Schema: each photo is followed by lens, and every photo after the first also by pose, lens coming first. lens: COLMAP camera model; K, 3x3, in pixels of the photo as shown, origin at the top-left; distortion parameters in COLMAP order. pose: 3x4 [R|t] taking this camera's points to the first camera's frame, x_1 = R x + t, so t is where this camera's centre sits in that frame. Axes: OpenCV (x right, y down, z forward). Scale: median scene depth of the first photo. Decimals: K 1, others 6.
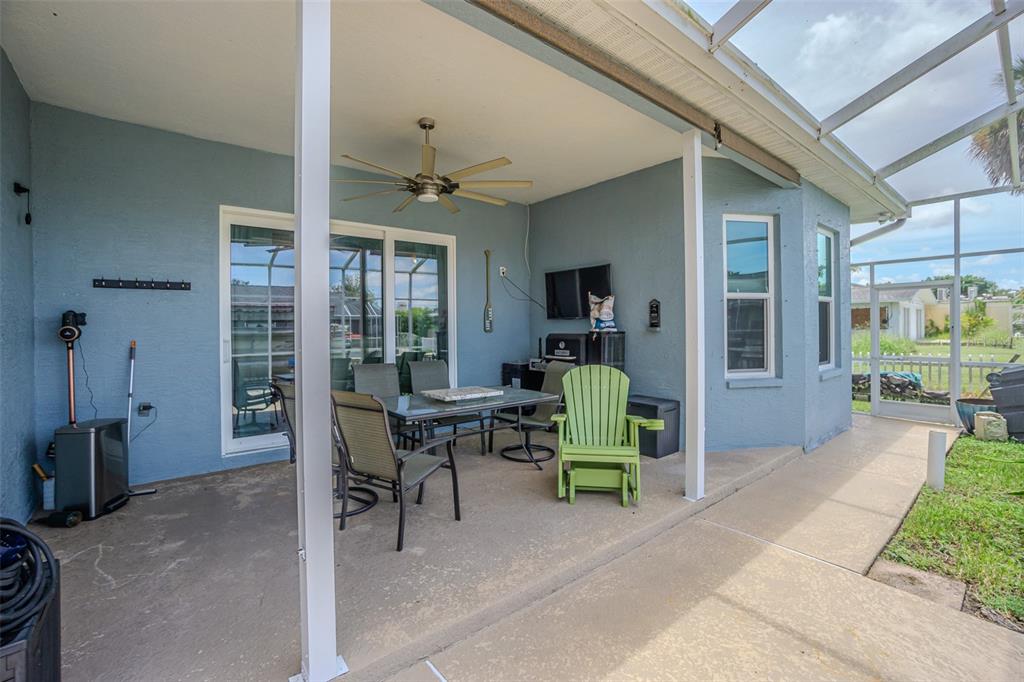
lens RADIAL K [[443.4, 0, 523.9], [0, 443.4, 326.9], [0, 0, 1]] dist [-0.012220, 0.003973]
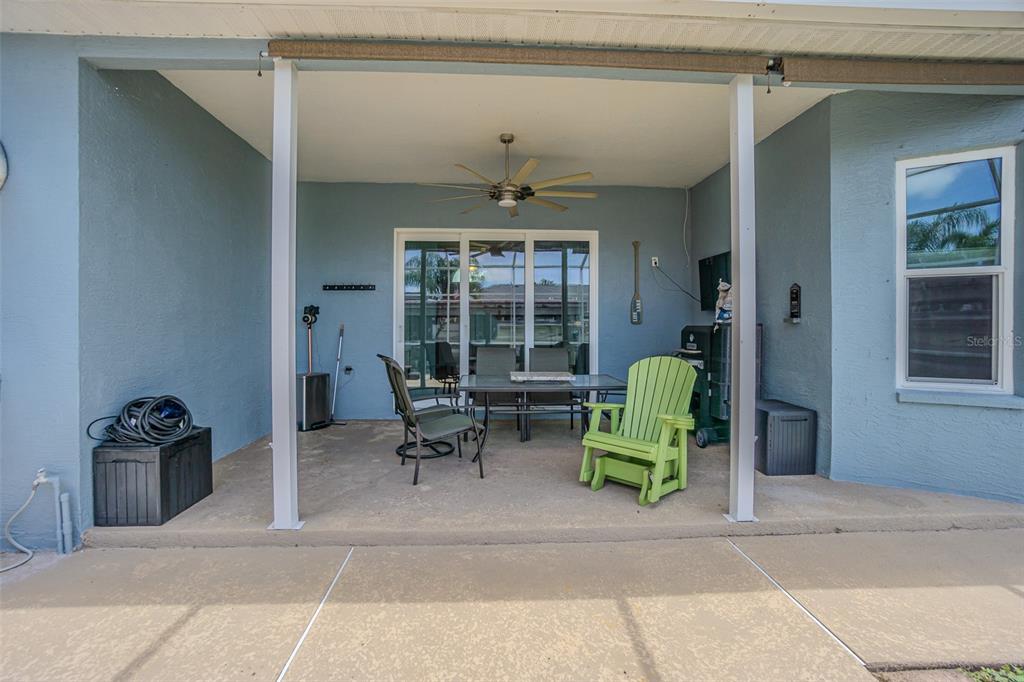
lens RADIAL K [[443.4, 0, 524.5], [0, 443.4, 328.5], [0, 0, 1]] dist [-0.012220, 0.003973]
pose [[0.818576, 0.015900, -0.574178, 0.477743], [-0.008983, 0.999849, 0.014881, 0.016833], [0.574327, -0.007023, 0.818596, 0.079802]]
